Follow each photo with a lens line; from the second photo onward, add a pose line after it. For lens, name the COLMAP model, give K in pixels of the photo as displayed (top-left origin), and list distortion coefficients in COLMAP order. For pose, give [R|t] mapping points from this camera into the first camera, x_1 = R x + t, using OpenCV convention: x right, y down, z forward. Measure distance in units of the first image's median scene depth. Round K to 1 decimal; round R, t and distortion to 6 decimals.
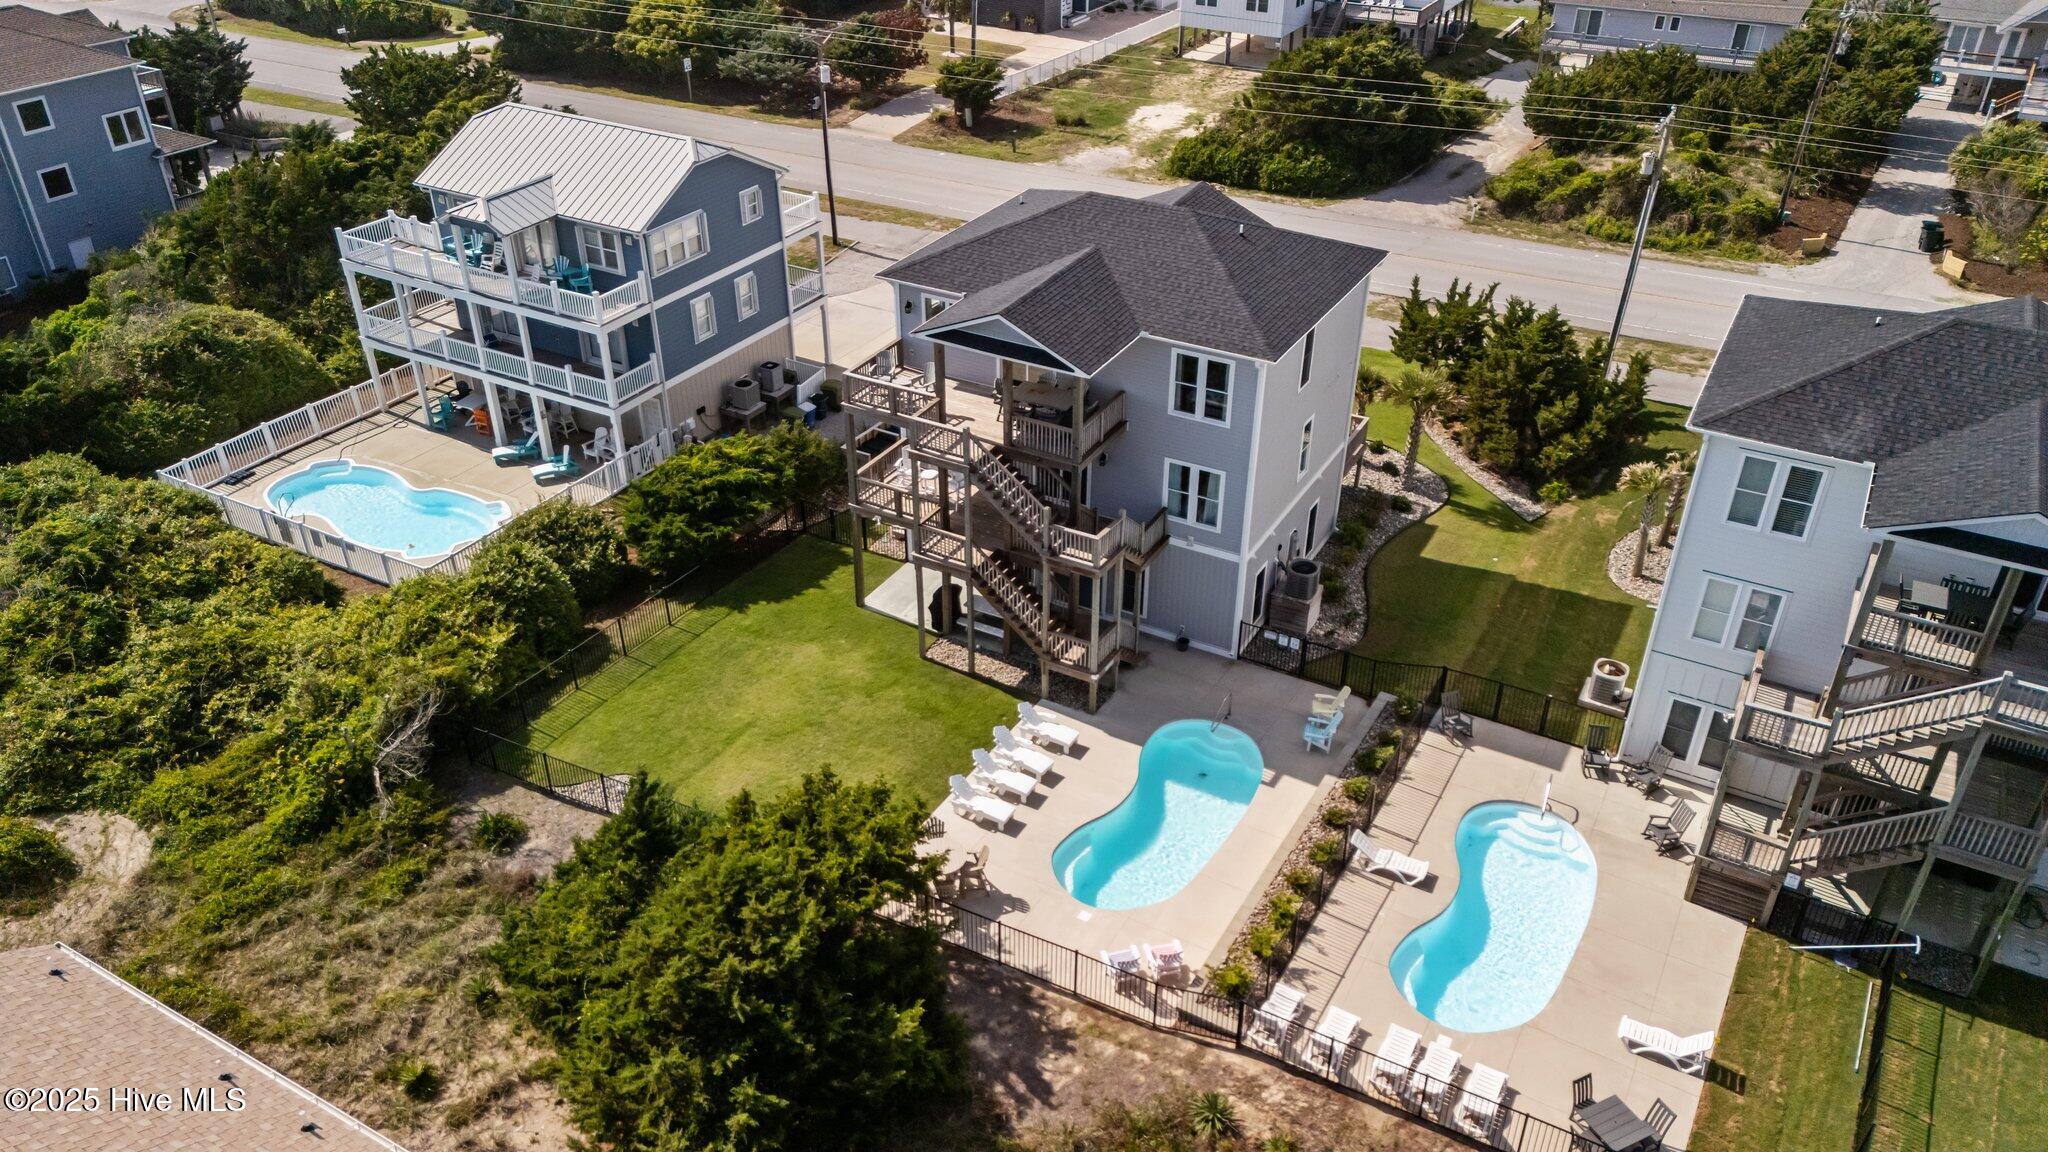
lens RADIAL K [[1499.6, 0, 1029.6], [0, 1499.6, 573.0], [0, 0, 1]] dist [0.085541, -0.087460]
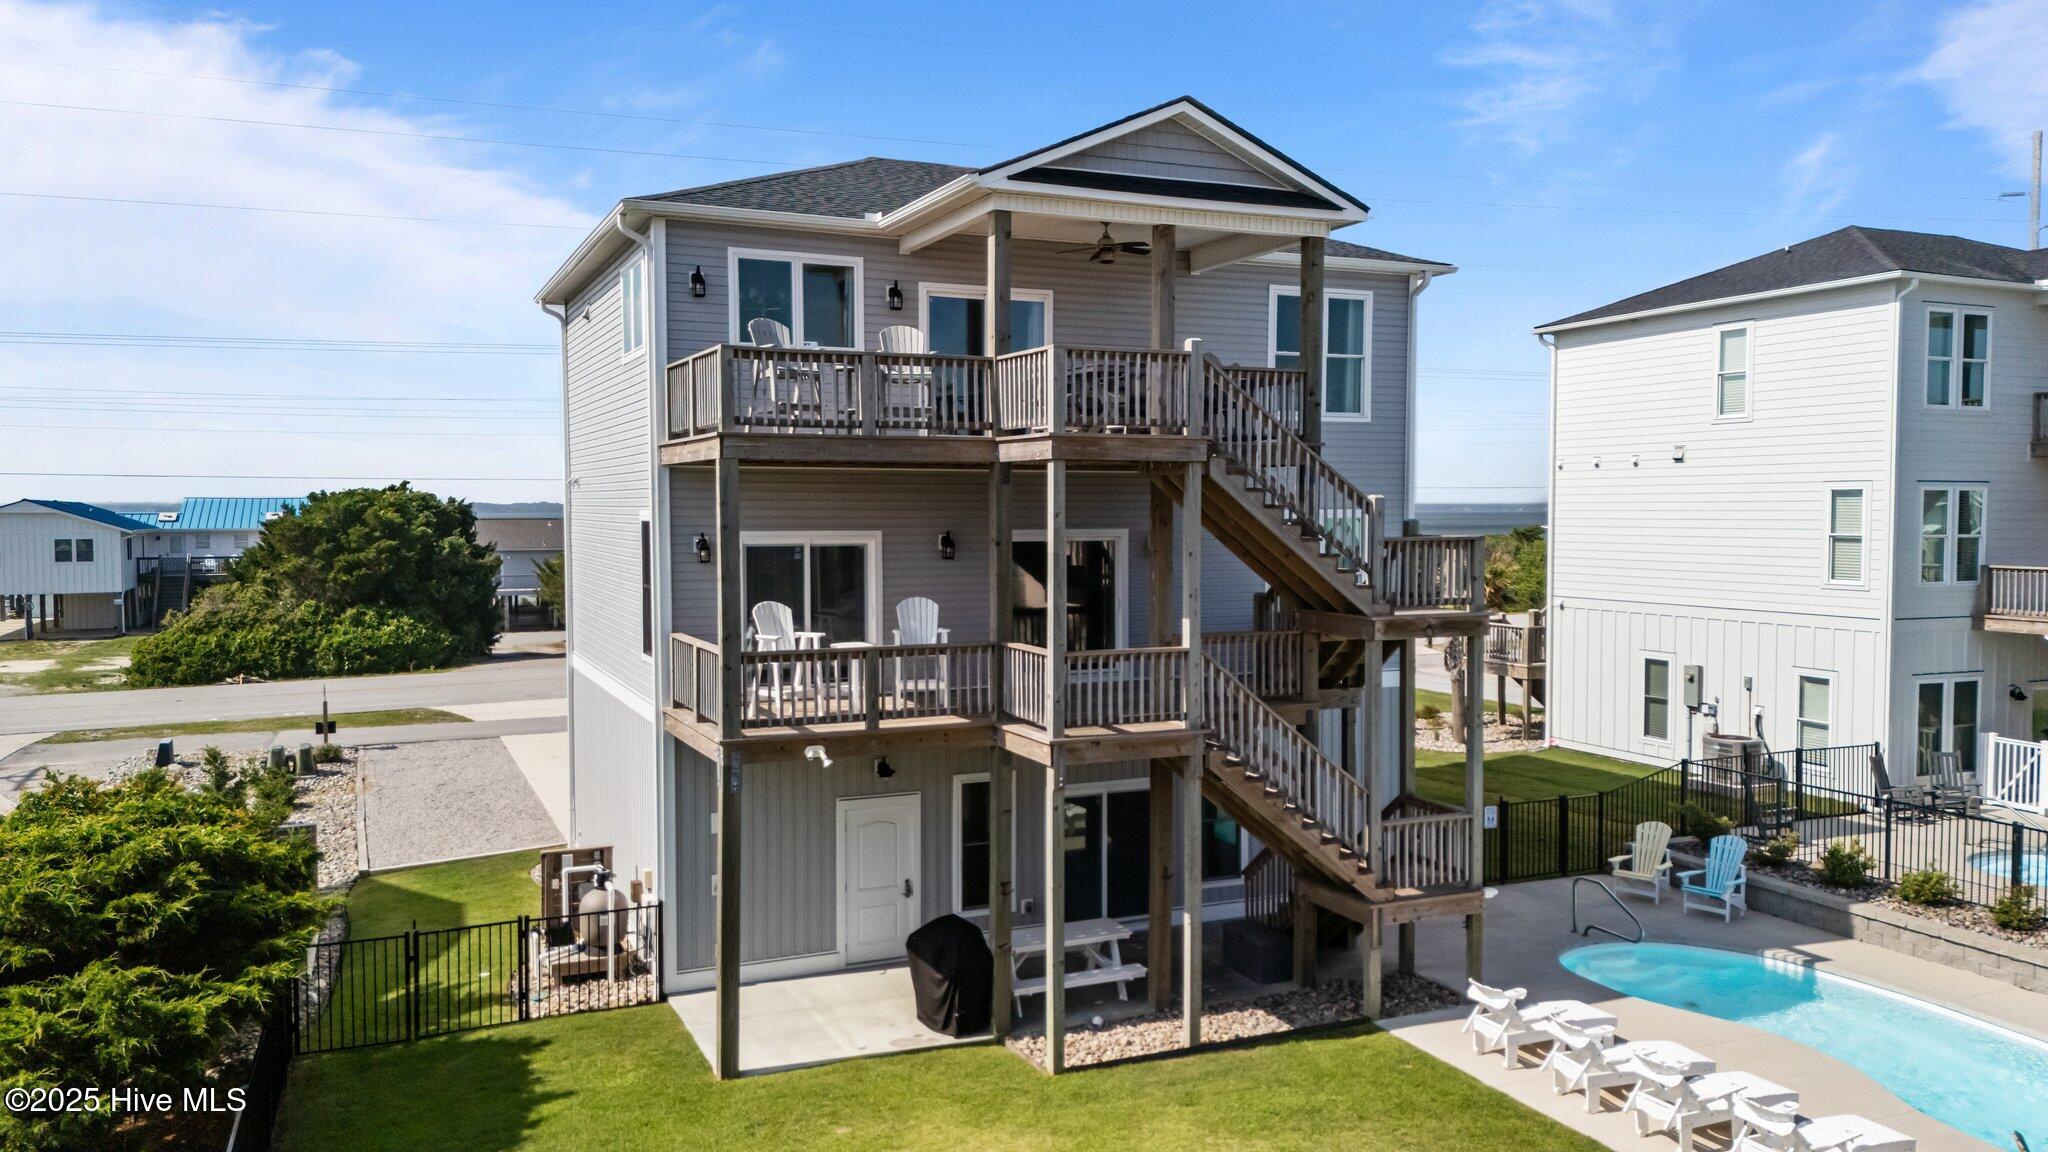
lens RADIAL K [[1508.4, 0, 1024.0], [0, 1508.4, 576.0], [0, 0, 1]] dist [0.087855, -0.092934]
pose [[0.602274, -0.041708, 0.797199, -0.372392], [0.424064, 0.862795, -0.275236, 0.051430], [-0.676340, 0.503831, 0.537326, 0.753612]]
